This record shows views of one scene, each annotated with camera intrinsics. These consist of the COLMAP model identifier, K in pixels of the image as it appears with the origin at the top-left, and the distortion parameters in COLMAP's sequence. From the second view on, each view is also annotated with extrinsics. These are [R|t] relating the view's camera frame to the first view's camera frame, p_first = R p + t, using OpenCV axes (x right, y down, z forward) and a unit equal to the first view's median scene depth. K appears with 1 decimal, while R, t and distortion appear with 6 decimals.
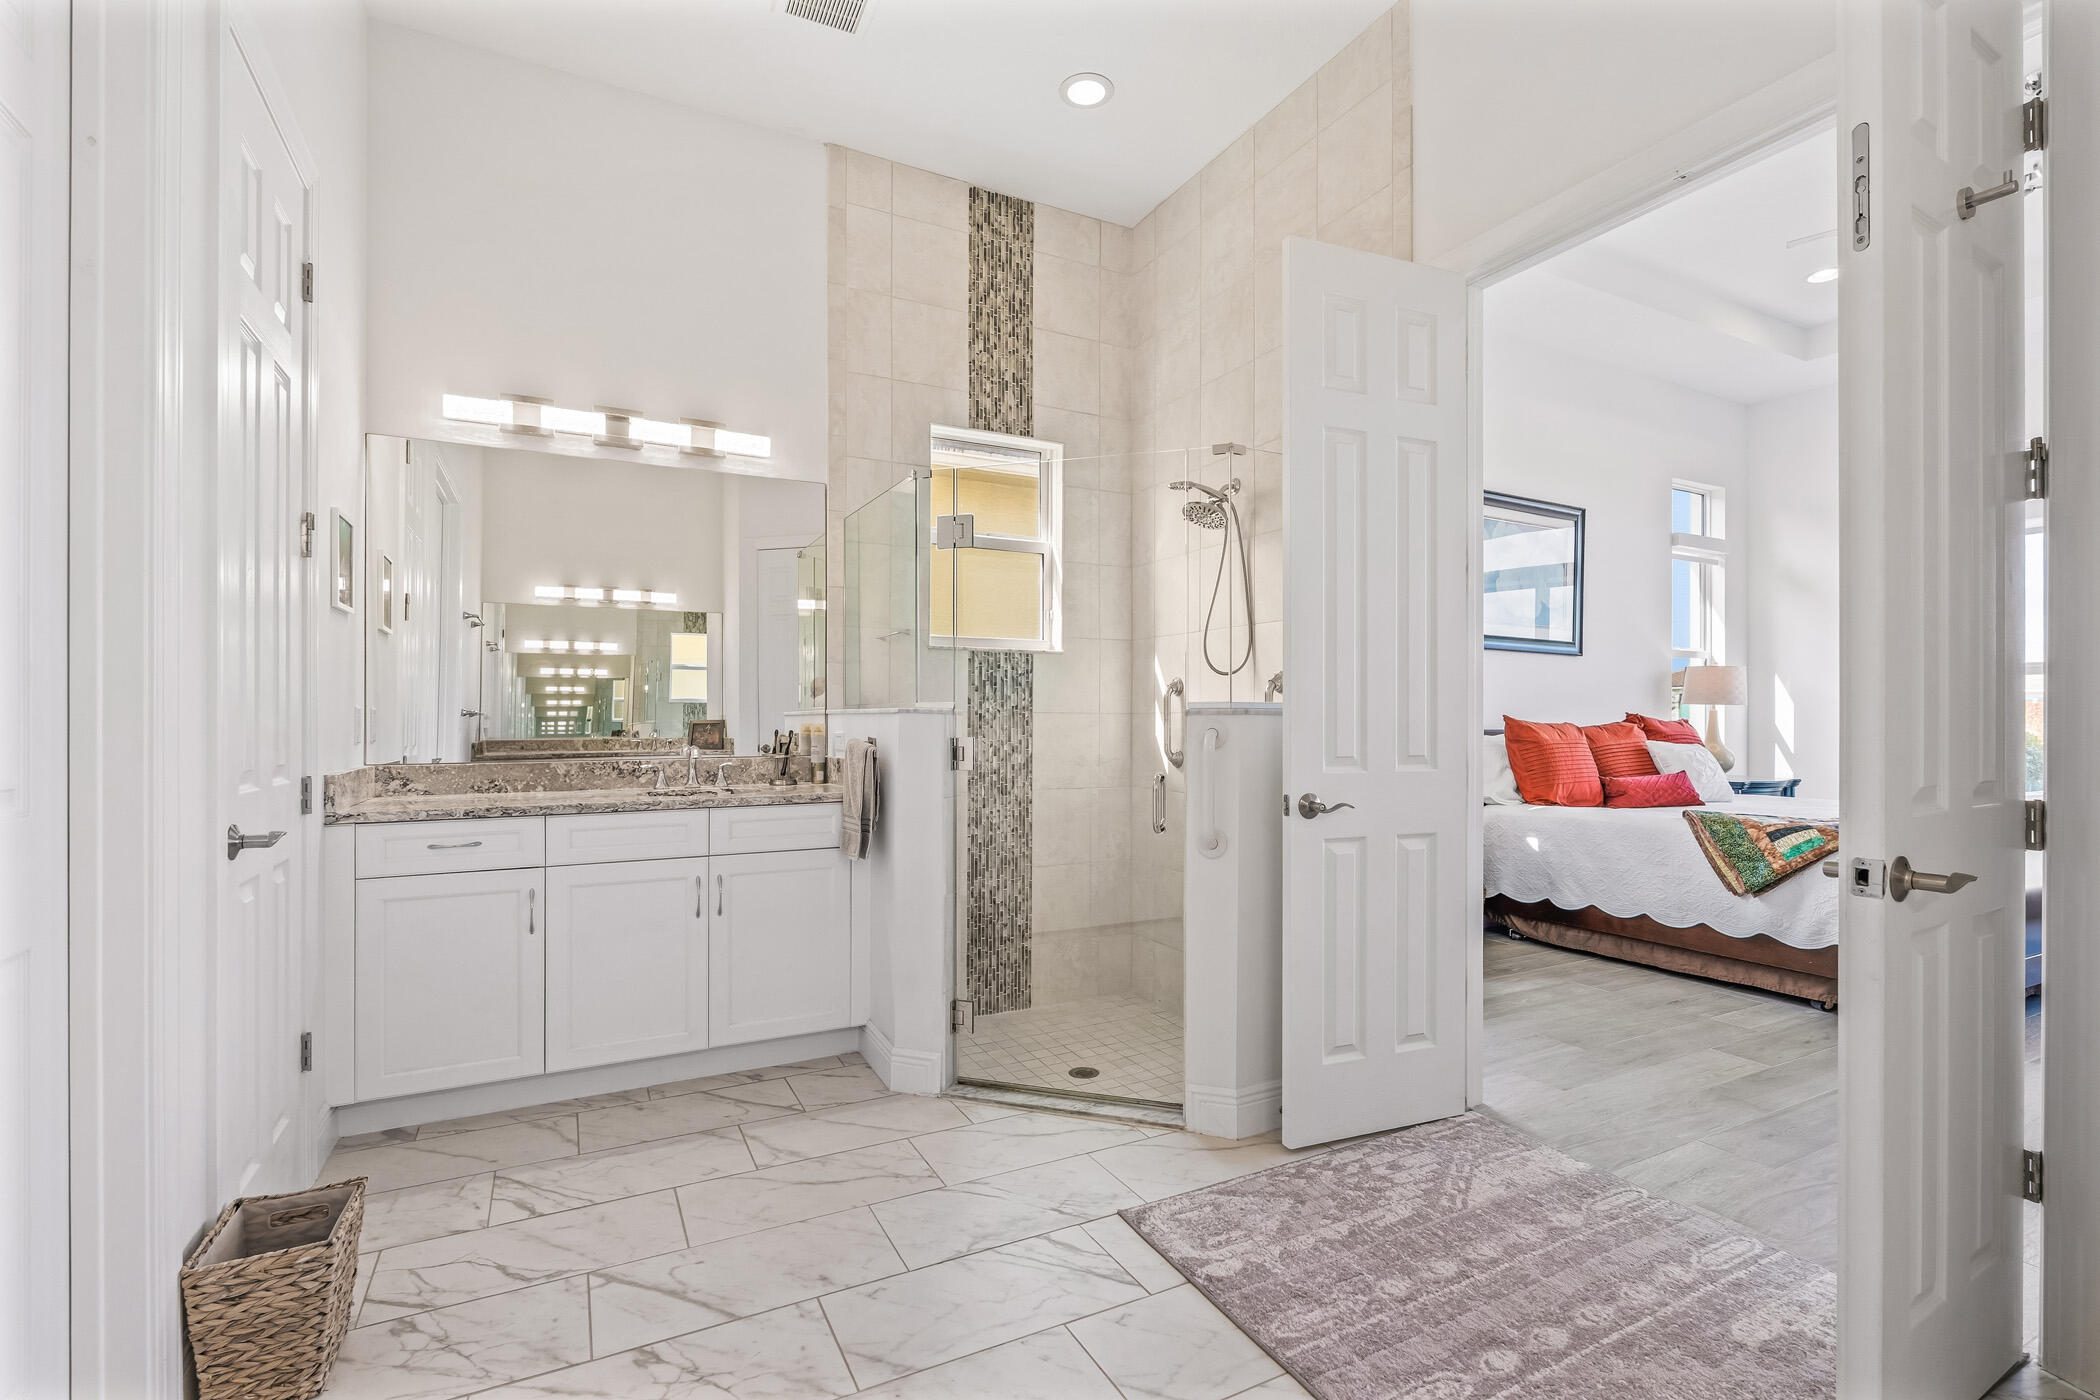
lens RADIAL K [[946.7, 0, 1063.8], [0, 946.7, 705.2], [0, 0, 1]] dist [-0.006344, 0.001674]
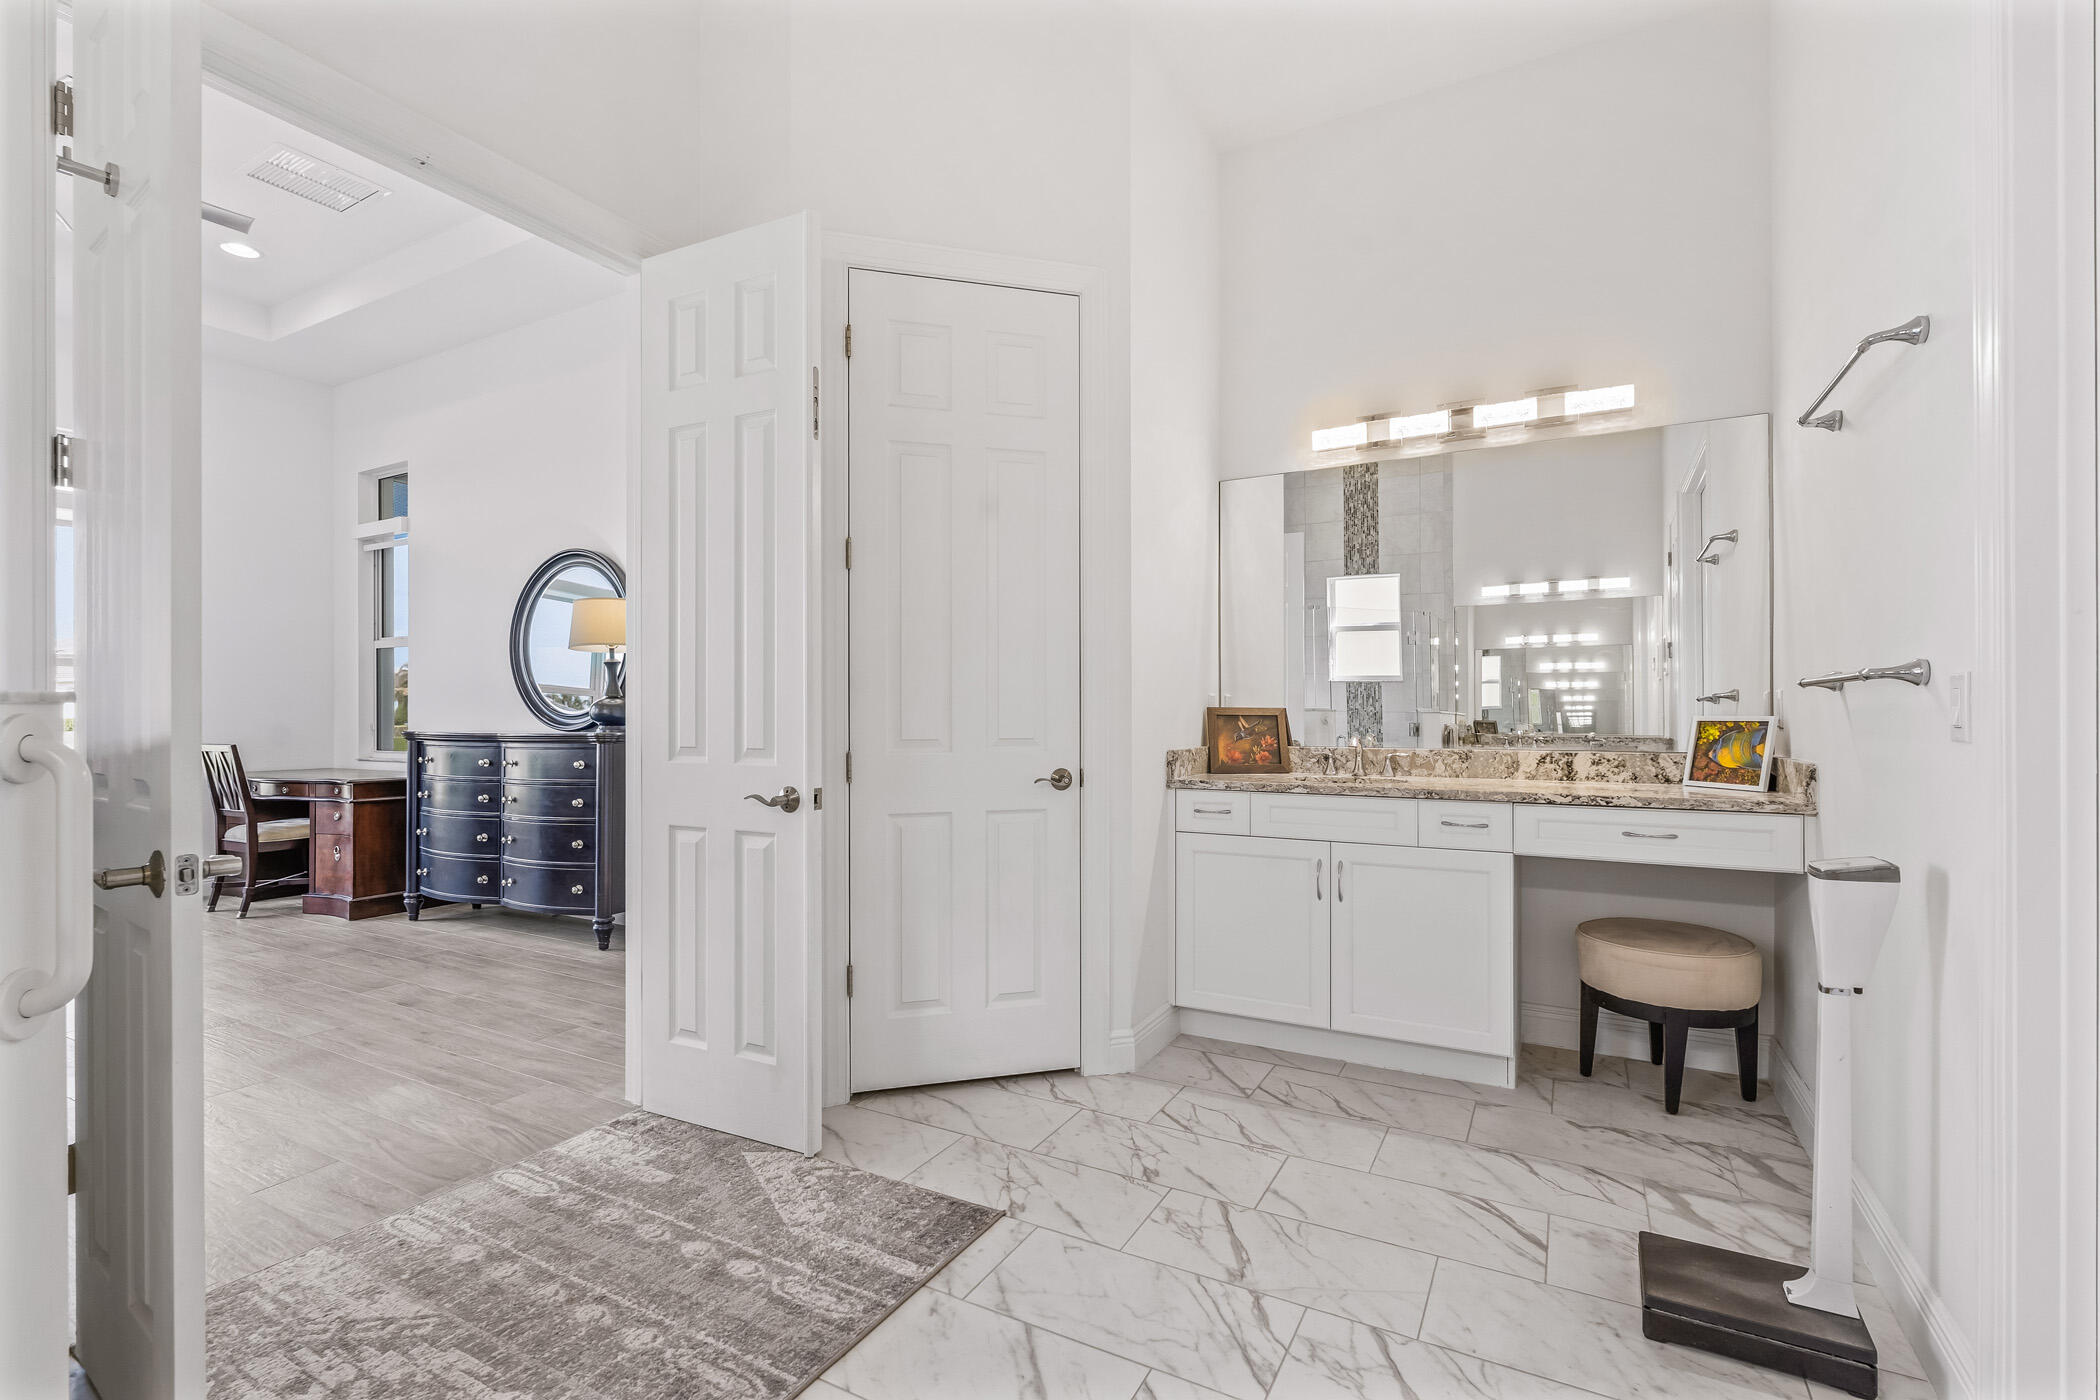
lens RADIAL K [[946.7, 0, 1053.2], [0, 946.7, 710.1], [0, 0, 1]] dist [-0.006344, 0.001674]
pose [[0.531402, -0.003395, -0.847113, 0.145634], [0.012107, 0.999920, 0.003587, 0.005608], [0.847033, -0.012162, 0.531401, 0.094253]]
